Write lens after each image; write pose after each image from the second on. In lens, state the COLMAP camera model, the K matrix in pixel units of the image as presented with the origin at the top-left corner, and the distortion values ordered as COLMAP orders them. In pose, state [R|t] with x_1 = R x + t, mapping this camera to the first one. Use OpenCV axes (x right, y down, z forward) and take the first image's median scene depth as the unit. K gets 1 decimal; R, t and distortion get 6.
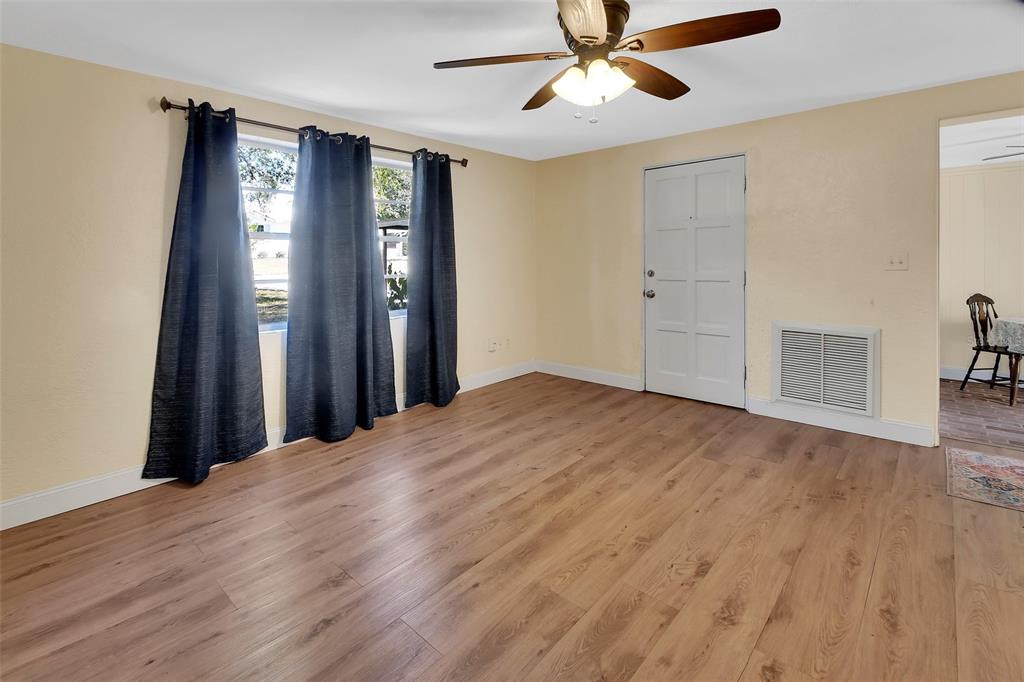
lens RADIAL K [[467.3, 0, 500.8], [0, 467.3, 338.1], [0, 0, 1]] dist [0.010844, -0.020364]
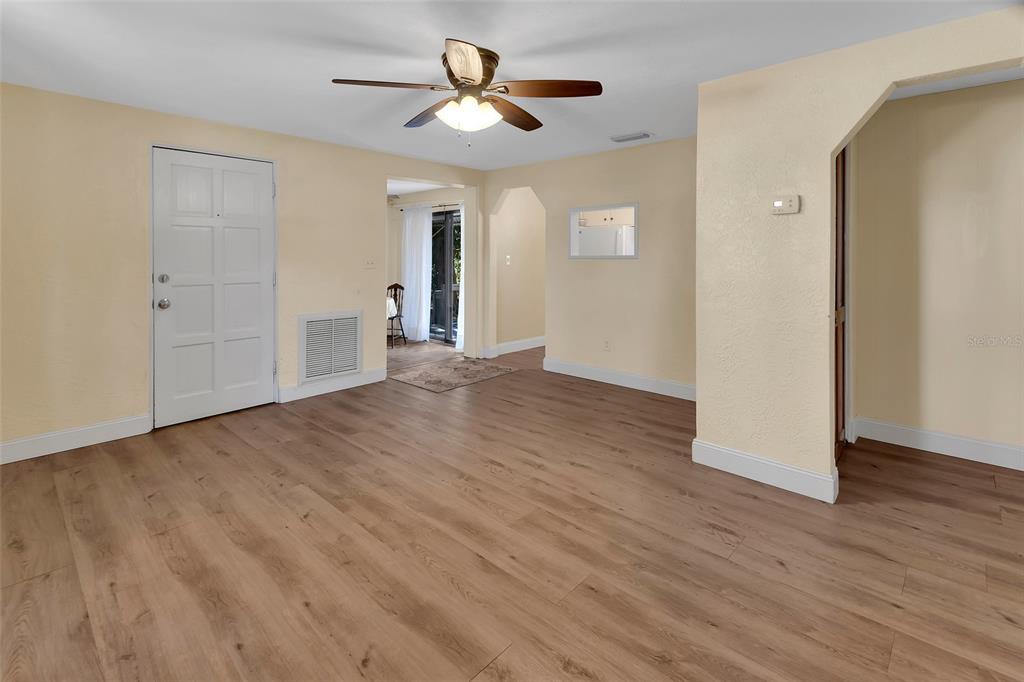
lens RADIAL K [[467.3, 0, 500.8], [0, 467.3, 338.1], [0, 0, 1]] dist [0.010844, -0.020364]
pose [[0.006068, -0.157118, 0.987561, -0.947603], [0.167390, 0.973804, 0.153900, -0.126993], [-0.985872, 0.164374, 0.032209, 0.820678]]
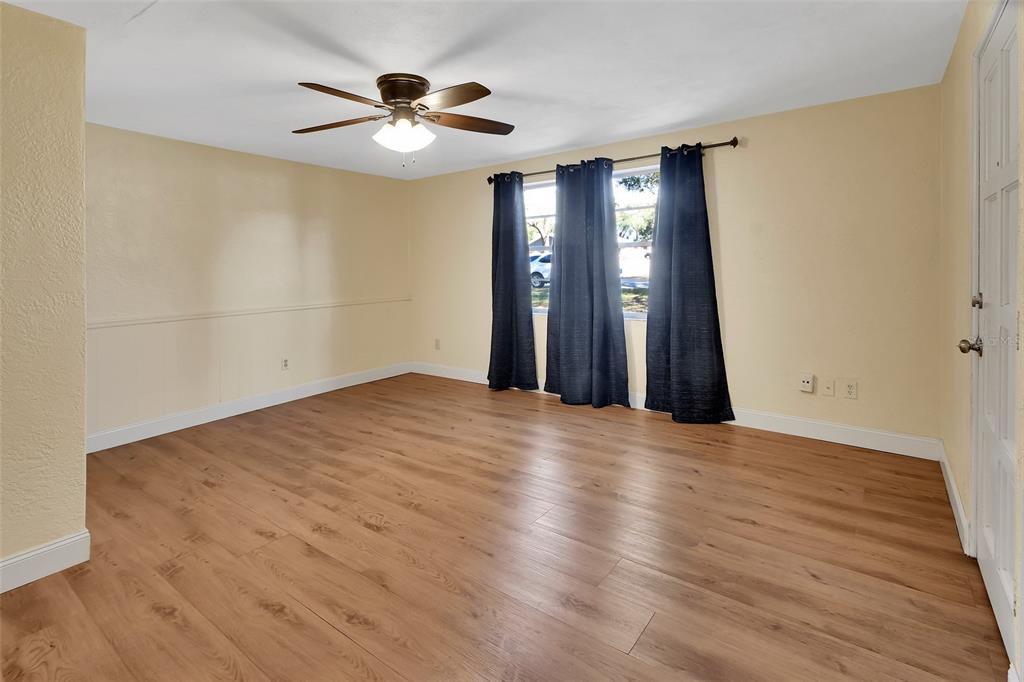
lens RADIAL K [[494.1, 0, 491.5], [0, 494.1, 343.7], [0, 0, 1]] dist [-0.000193, -0.025124]
pose [[0.080068, 0.158548, -0.984099, 1.525840], [-0.147663, 0.978263, 0.145594, -0.179042], [0.985791, 0.133658, 0.101739, 1.044199]]
